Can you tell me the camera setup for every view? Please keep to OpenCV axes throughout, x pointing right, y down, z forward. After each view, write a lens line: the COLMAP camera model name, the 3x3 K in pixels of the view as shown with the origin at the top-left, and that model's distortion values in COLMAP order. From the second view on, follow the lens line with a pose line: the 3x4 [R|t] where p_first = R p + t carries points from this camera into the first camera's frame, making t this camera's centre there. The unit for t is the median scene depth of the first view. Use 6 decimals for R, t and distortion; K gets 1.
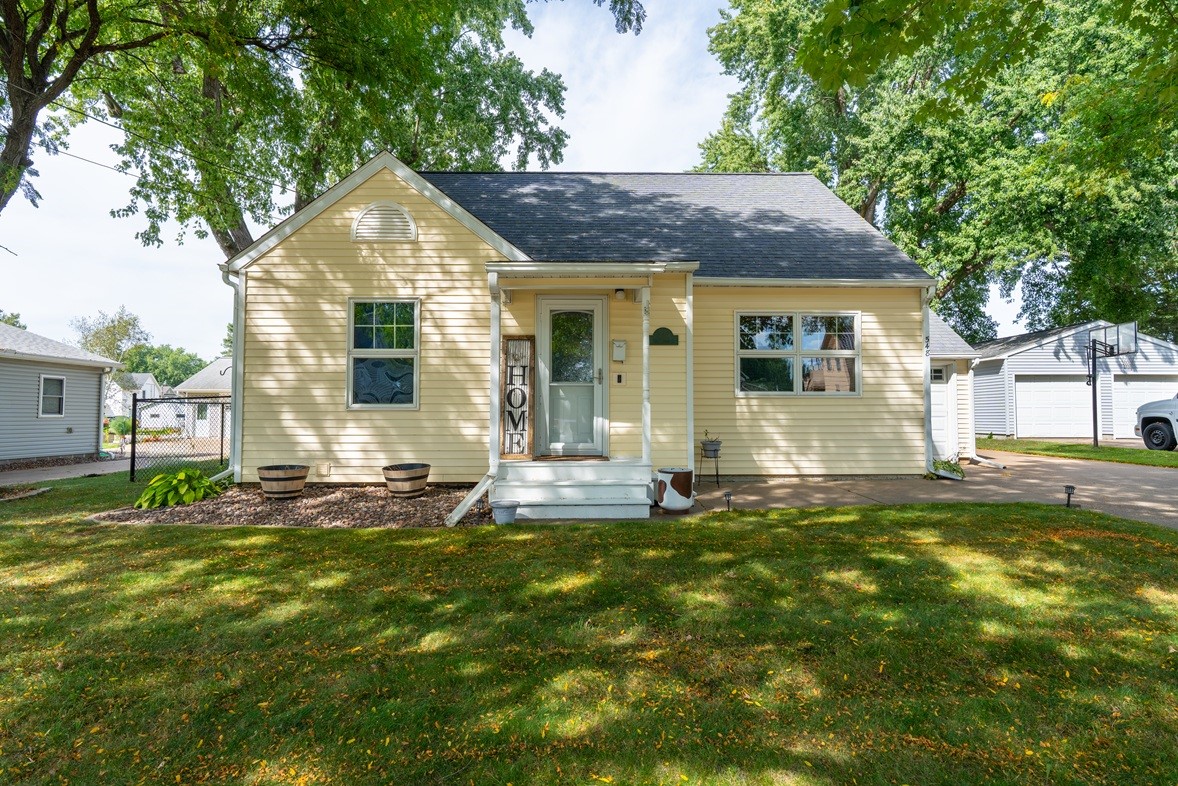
lens RADIAL K [[603.3, 0, 589.1], [0, 603.3, 393.7], [0, 0, 1]] dist [-0.004367, -0.000100]
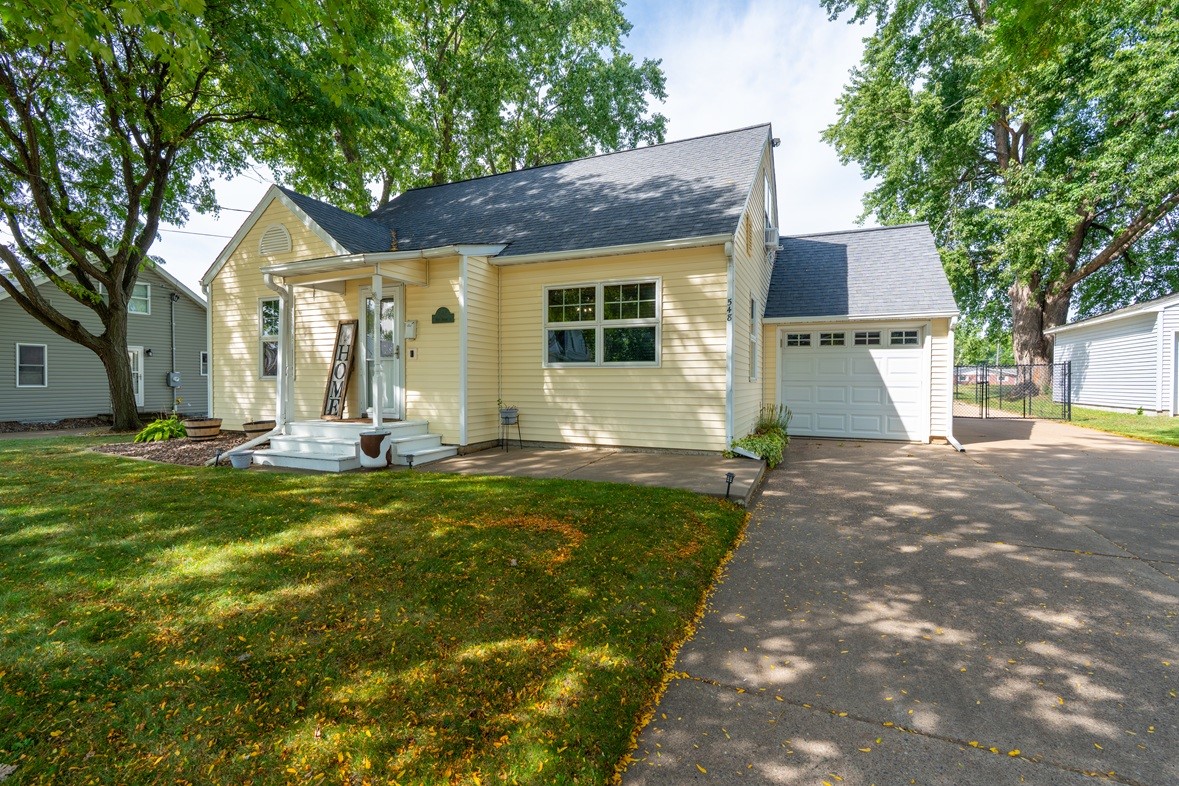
lens RADIAL K [[529.1, 0, 589.1], [0, 529.1, 389.7], [0, 0, 1]] dist [-0.008303, 0.002415]
pose [[0.912971, 0.013117, -0.407814, 0.699852], [0.011384, 0.998275, 0.057595, -0.009421], [0.407866, -0.057225, 0.911247, 0.183073]]
